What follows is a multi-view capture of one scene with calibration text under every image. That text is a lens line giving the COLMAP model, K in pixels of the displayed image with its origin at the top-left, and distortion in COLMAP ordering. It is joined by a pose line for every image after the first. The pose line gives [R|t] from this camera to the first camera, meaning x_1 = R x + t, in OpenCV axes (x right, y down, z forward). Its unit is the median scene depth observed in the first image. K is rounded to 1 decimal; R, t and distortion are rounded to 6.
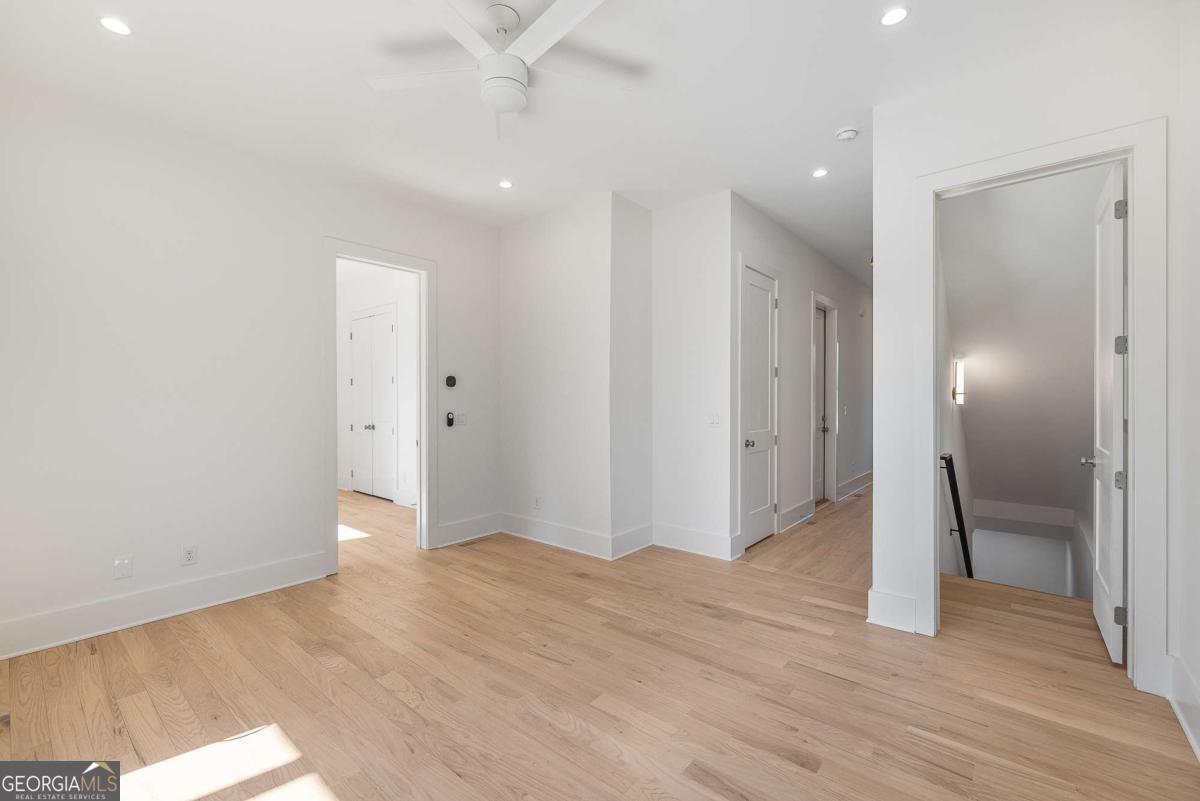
lens RADIAL K [[506.7, 0, 599.0], [0, 506.7, 399.7], [0, 0, 1]] dist [-0.002237, 0.000096]
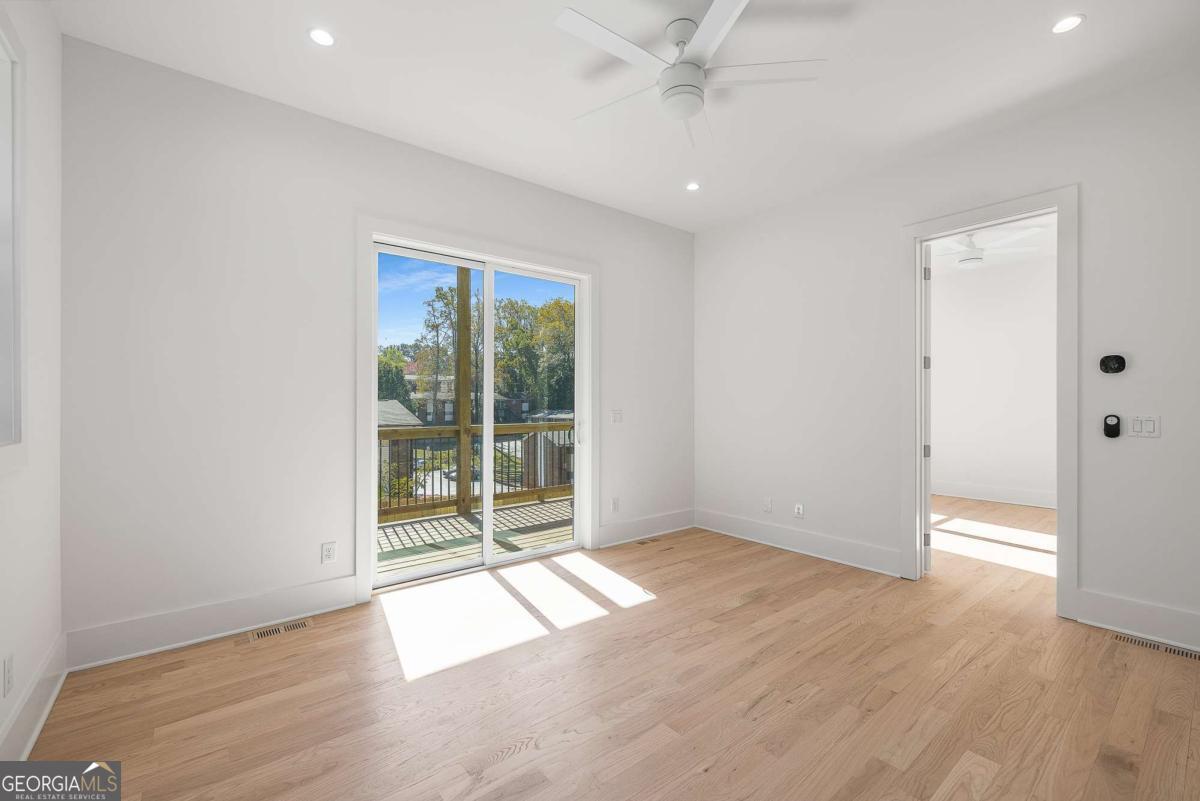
lens RADIAL K [[506.7, 0, 598.5], [0, 506.7, 399.3], [0, 0, 1]] dist [-0.002237, 0.000096]
pose [[-0.186308, -0.000424, -0.982491, 0.614518], [-0.004716, 0.999989, 0.000462, 0.012390], [0.982480, 0.004720, -0.186308, 0.722818]]
